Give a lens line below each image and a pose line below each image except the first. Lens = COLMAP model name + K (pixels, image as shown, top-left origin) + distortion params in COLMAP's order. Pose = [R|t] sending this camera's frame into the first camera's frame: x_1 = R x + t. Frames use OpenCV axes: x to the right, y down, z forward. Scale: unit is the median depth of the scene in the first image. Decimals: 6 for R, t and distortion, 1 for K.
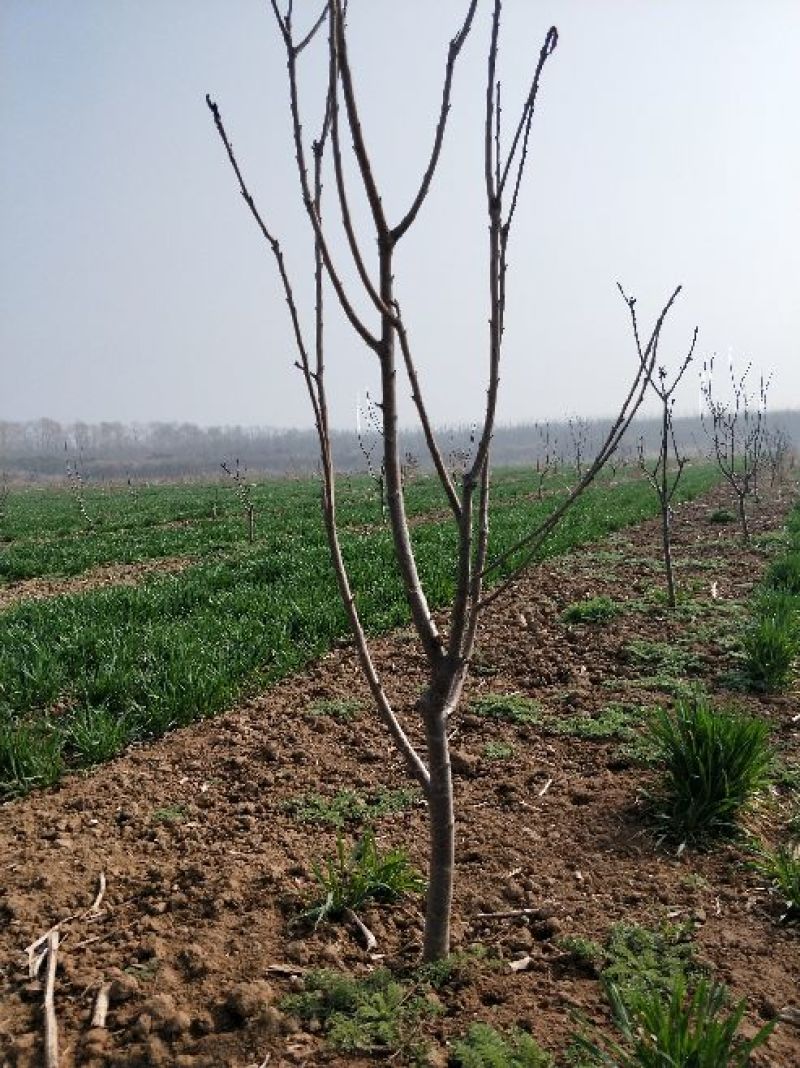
lens RADIAL K [[872.1, 0, 400.0], [0, 872.1, 534.0], [0, 0, 1]] dist [0.004518, -0.005249]
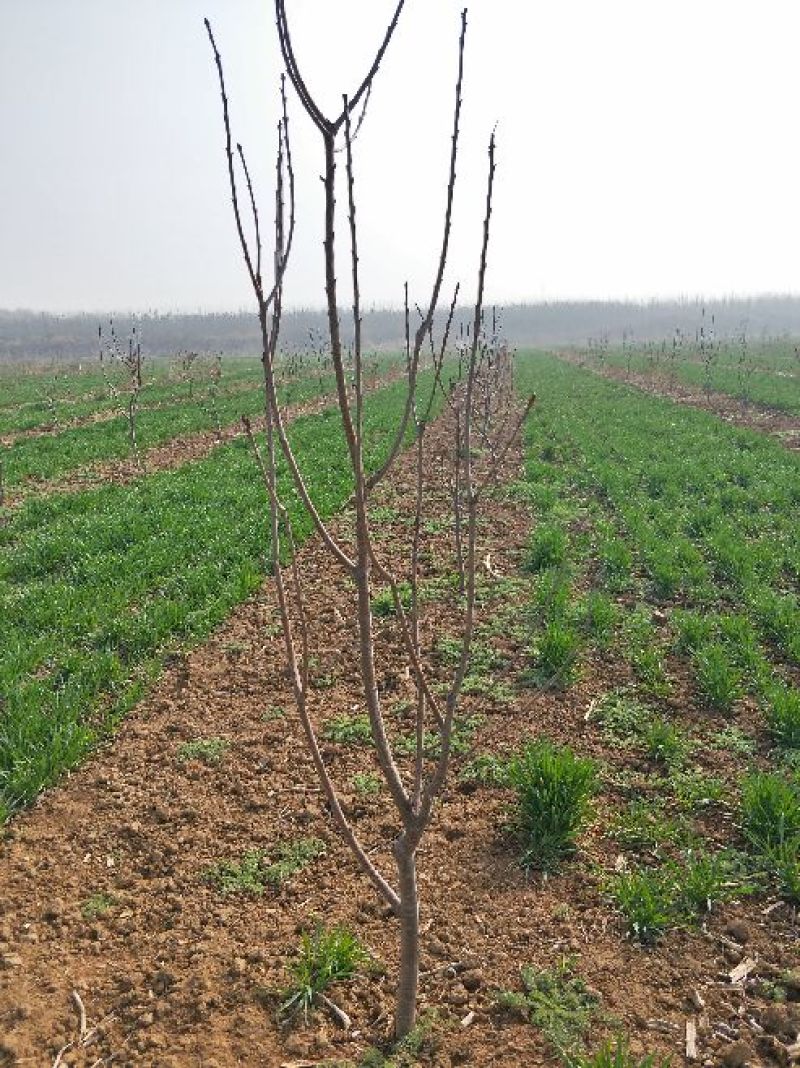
lens RADIAL K [[872.1, 0, 400.0], [0, 872.1, 534.0], [0, 0, 1]] dist [0.004518, -0.005249]
pose [[0.955602, -0.061609, 0.288149, -0.248981], [0.031274, 0.993580, 0.108719, -0.326898], [-0.292998, -0.094881, 0.951394, -0.140226]]
